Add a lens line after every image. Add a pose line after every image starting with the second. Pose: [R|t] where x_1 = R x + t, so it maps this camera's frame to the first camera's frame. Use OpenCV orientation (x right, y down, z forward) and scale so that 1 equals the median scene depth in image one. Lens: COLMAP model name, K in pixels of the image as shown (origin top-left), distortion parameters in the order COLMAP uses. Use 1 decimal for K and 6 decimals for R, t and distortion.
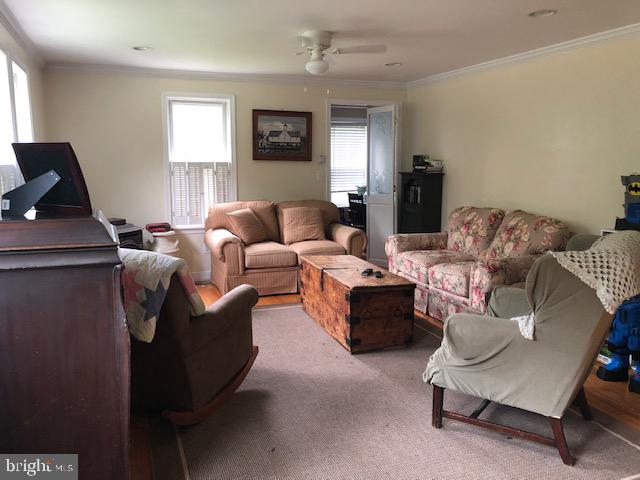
lens RADIAL K [[524.7, 0, 318.6], [0, 524.7, 234.9], [0, 0, 1]] dist [0.061631, -0.072902]
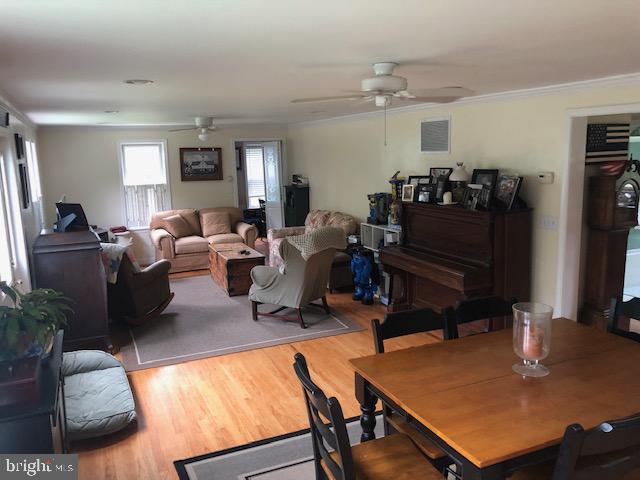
lens RADIAL K [[524.7, 0, 318.6], [0, 524.7, 234.9], [0, 0, 1]] dist [0.061631, -0.072902]
pose [[0.997427, -0.038263, 0.060617, 0.189773], [0.037096, 0.999106, 0.020261, -0.008425], [-0.061338, -0.017960, 0.997955, -0.587934]]
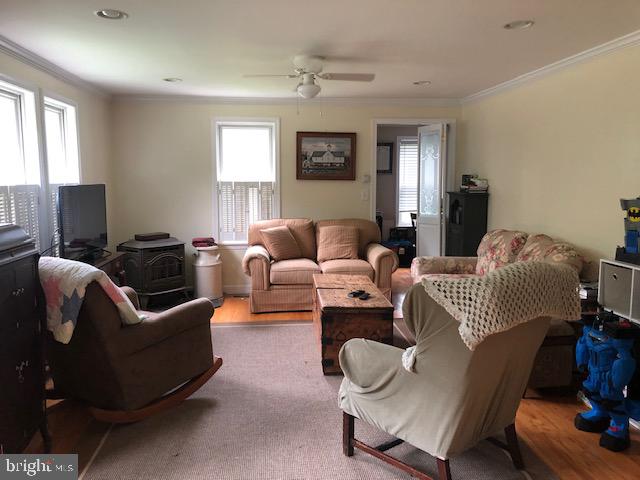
lens RADIAL K [[524.7, 0, 318.6], [0, 524.7, 234.9], [0, 0, 1]] dist [0.061631, -0.072902]
pose [[0.965945, 0.026444, -0.257392, 0.214506], [-0.034941, 0.998983, -0.028496, -0.006333], [0.256377, 0.036519, 0.965887, 0.016119]]
